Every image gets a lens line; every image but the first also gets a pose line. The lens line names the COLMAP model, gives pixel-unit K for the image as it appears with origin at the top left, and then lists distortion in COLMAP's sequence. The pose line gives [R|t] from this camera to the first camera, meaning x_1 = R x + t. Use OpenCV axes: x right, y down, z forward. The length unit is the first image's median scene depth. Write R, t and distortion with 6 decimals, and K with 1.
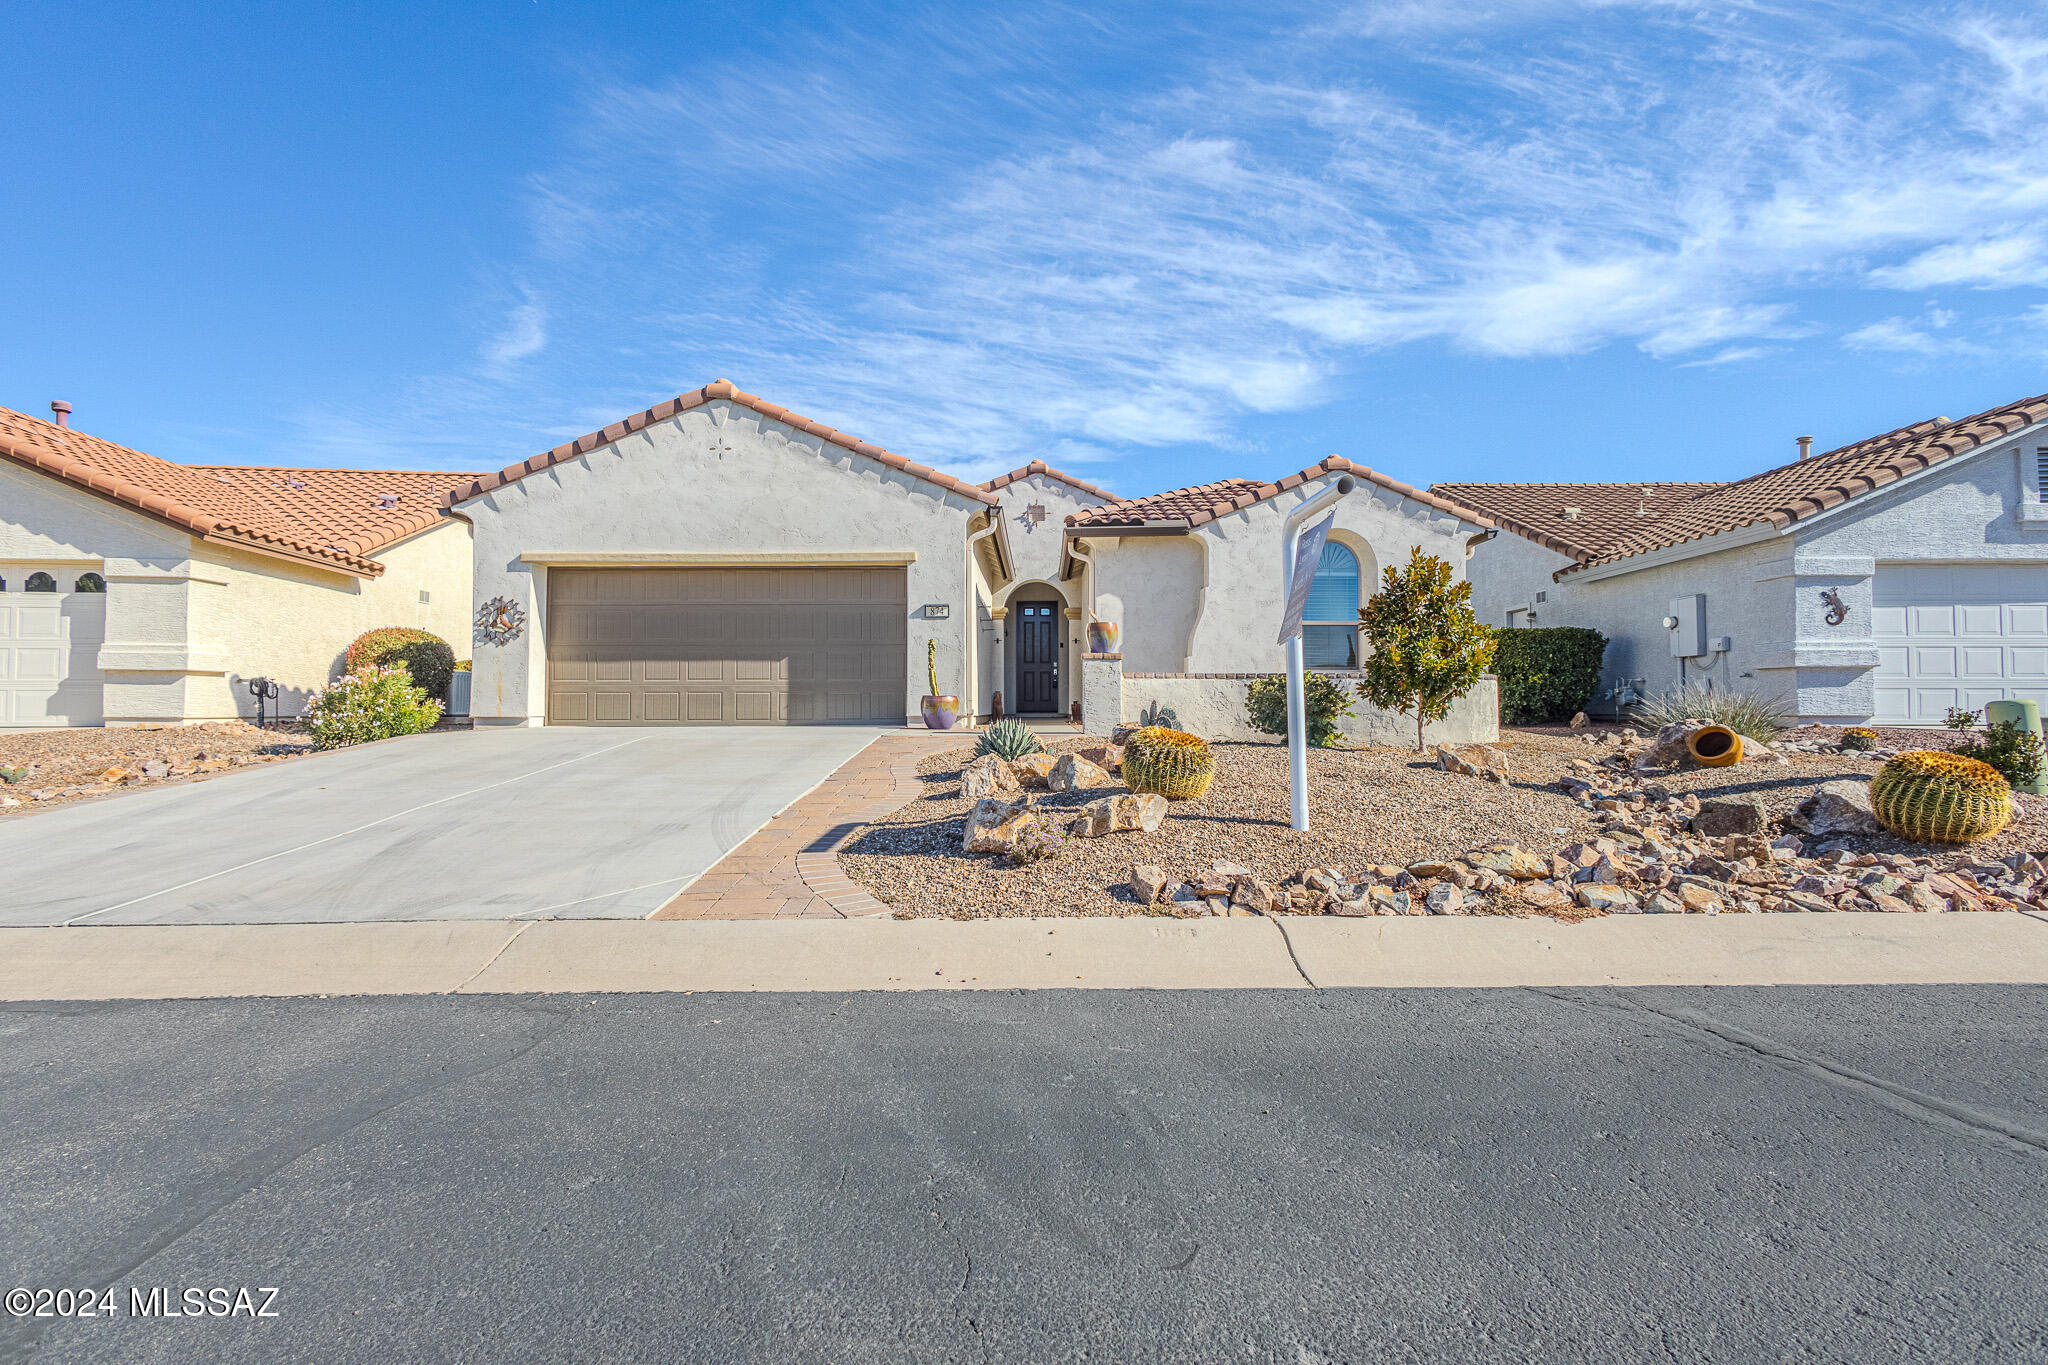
lens RADIAL K [[938.5, 0, 1012.5], [0, 938.5, 694.0], [0, 0, 1]] dist [0.012441, -0.003346]
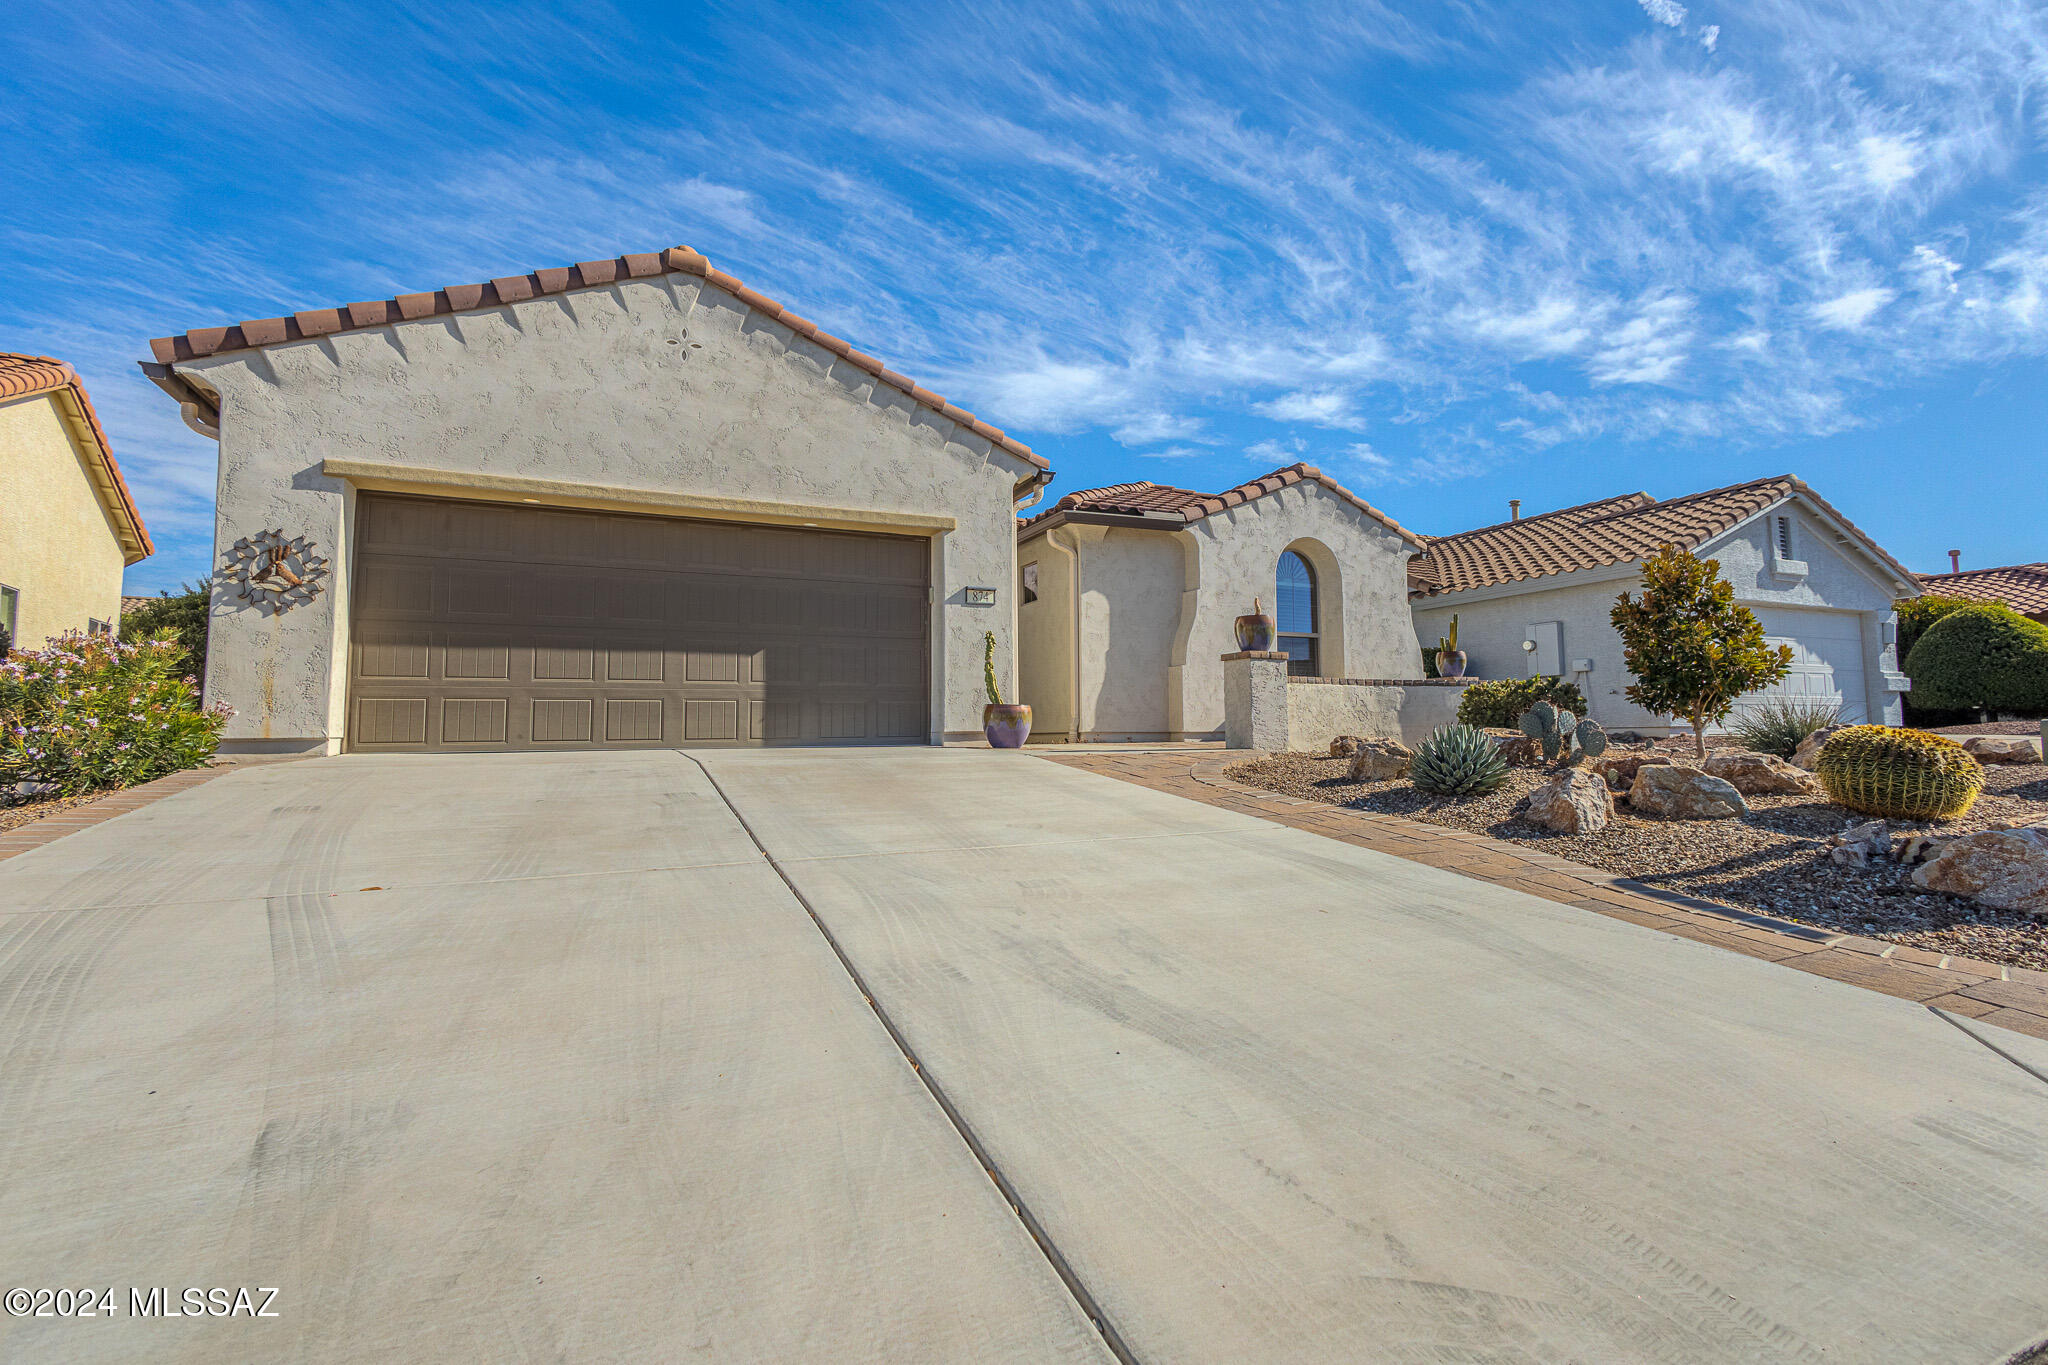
lens RADIAL K [[938.5, 0, 1028.2], [0, 938.5, 672.1], [0, 0, 1]] dist [0.012441, -0.003346]
pose [[0.902560, 0.020983, 0.430052, -0.374985], [0.000031, 0.998809, -0.048799, 0.012509], [-0.430564, 0.044057, 0.901484, 0.281162]]
